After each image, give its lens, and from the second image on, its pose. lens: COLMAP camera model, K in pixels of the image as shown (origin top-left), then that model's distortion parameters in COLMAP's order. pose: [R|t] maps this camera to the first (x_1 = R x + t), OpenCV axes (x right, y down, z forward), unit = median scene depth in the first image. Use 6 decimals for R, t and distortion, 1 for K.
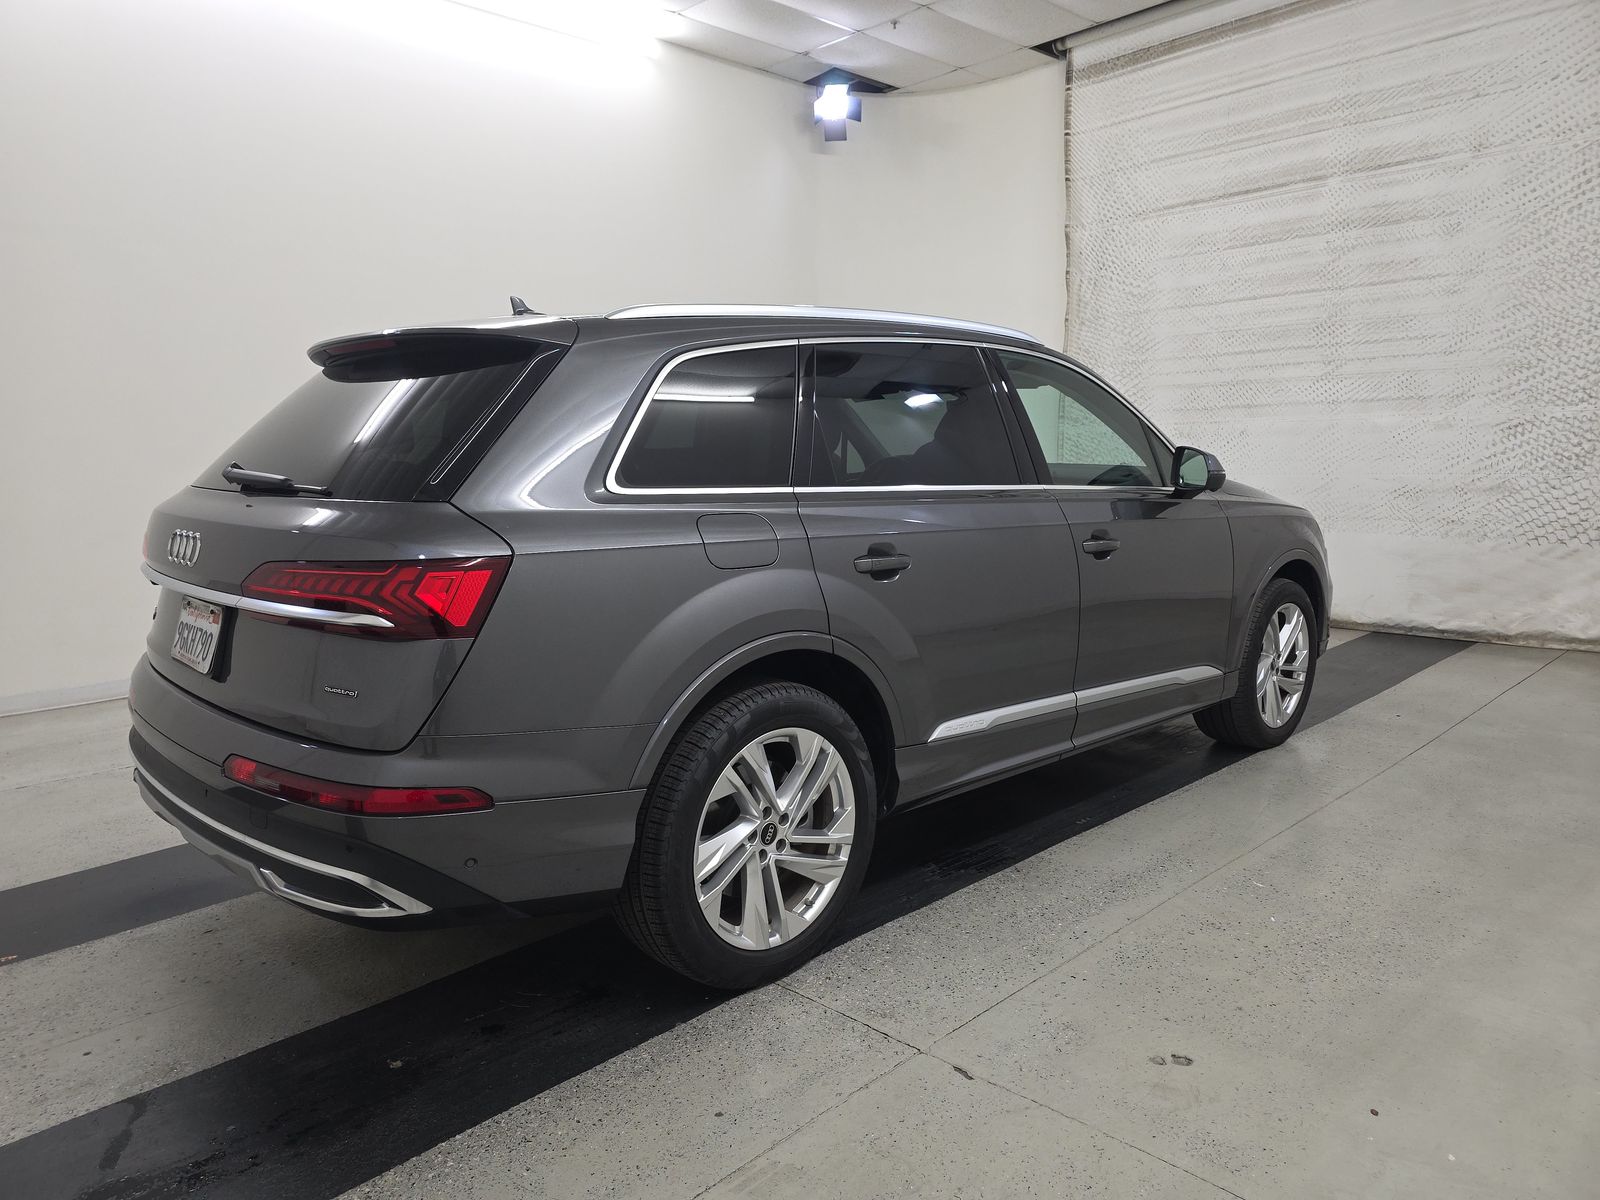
lens RADIAL K [[1096.5, 0, 782.8], [0, 1096.5, 598.8], [0, 0, 1]] dist [0.051757, -0.035579]
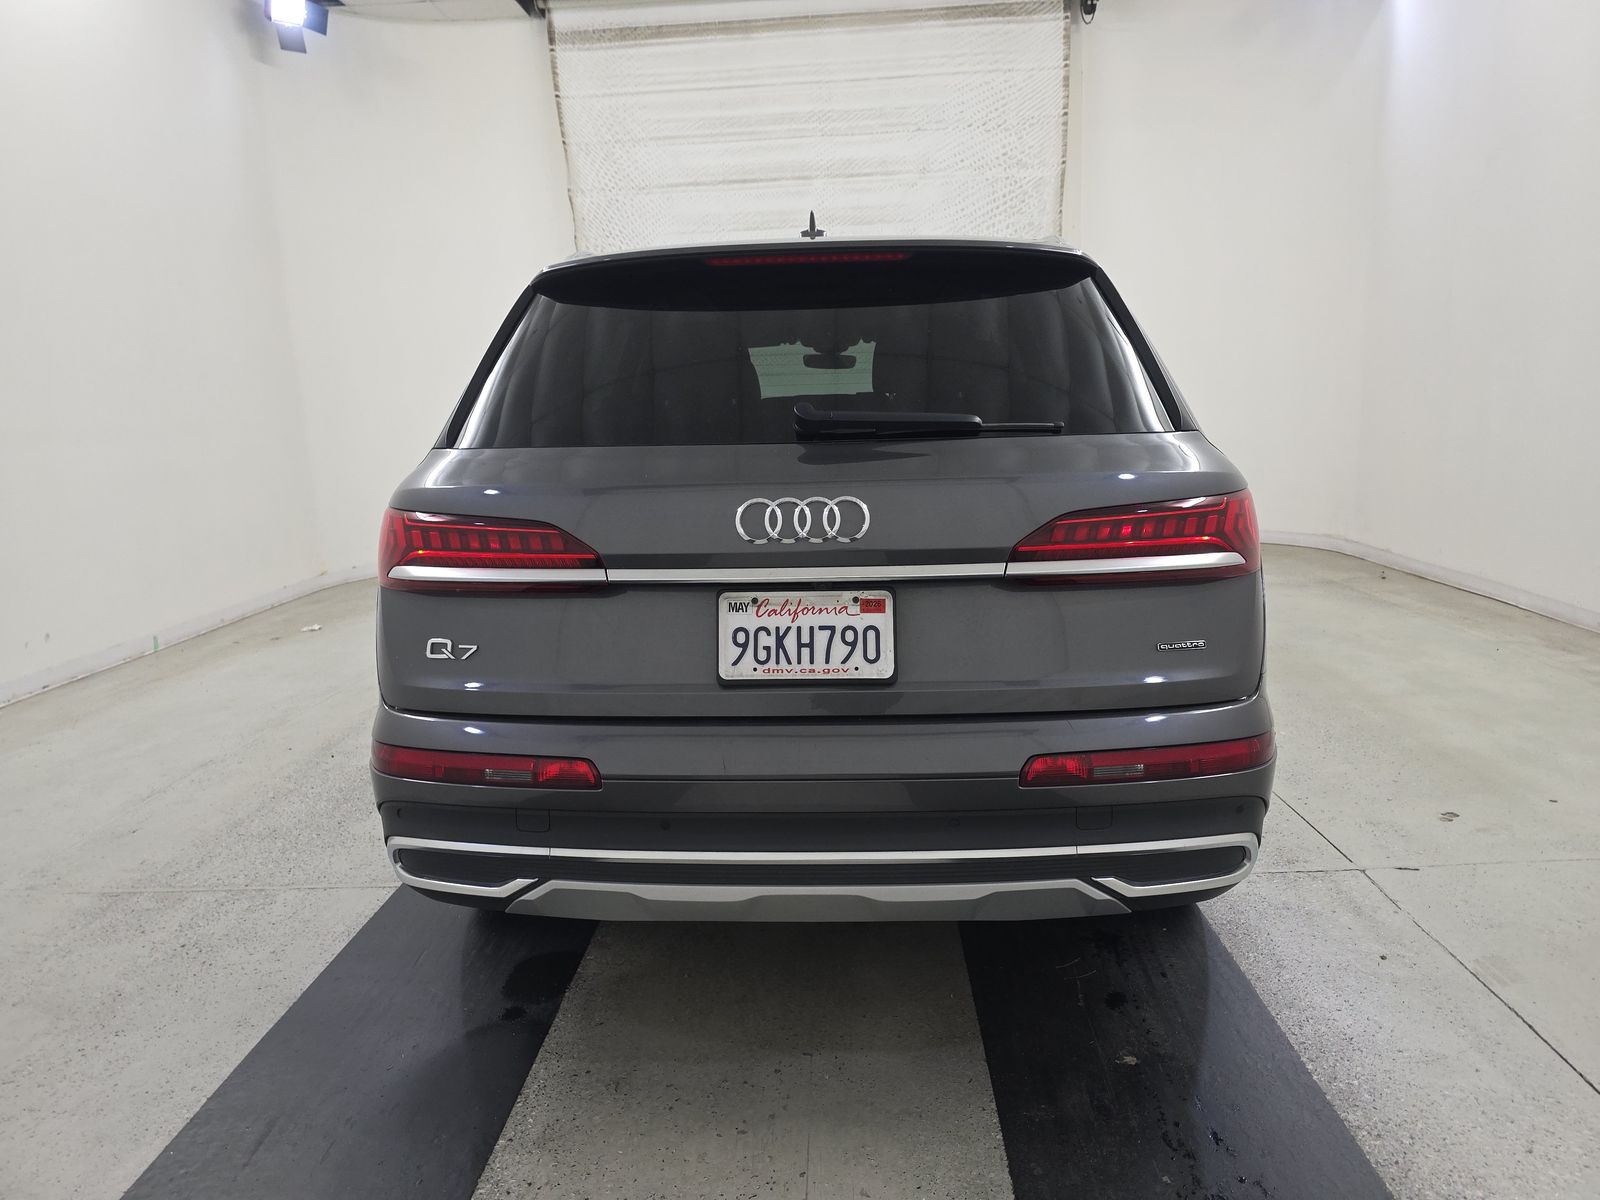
lens RADIAL K [[1078.0, 0, 800.0], [0, 1078.0, 600.0], [0, 0, 1]] dist [0.050602, -0.055935]
pose [[0.721631, -0.130568, 0.679853, -0.356331], [0.119494, 0.990805, 0.063451, -0.009123], [-0.681887, 0.035450, 0.730598, 0.179526]]
